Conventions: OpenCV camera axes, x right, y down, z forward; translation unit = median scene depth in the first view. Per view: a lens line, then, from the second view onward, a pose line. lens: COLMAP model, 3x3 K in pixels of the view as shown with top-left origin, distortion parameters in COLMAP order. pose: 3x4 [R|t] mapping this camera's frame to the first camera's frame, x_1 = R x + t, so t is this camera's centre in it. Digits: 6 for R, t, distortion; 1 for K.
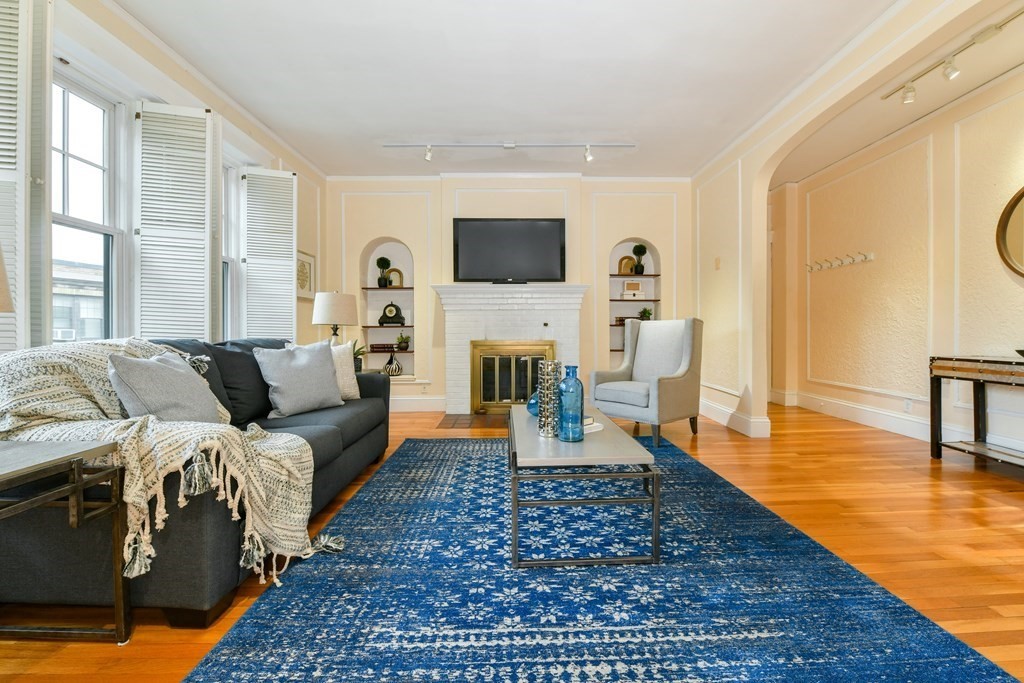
lens RADIAL K [[410.5, 0, 534.0], [0, 410.5, 334.6], [0, 0, 1]] dist [-0.001856, -0.000802]
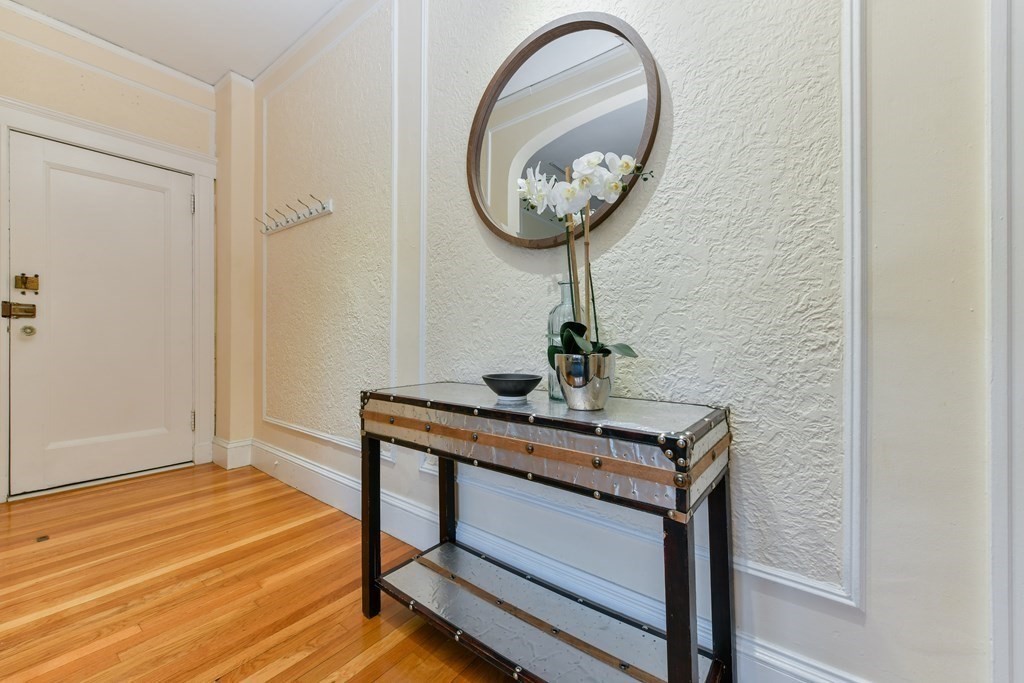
lens RADIAL K [[410.5, 0, 517.9], [0, 410.5, 338.5], [0, 0, 1]] dist [-0.001856, -0.000802]
pose [[0.626851, 0.006077, 0.779116, 0.571713], [-0.000785, 0.999974, -0.007167, -0.000473], [-0.779139, 0.003881, 0.626839, 0.460096]]
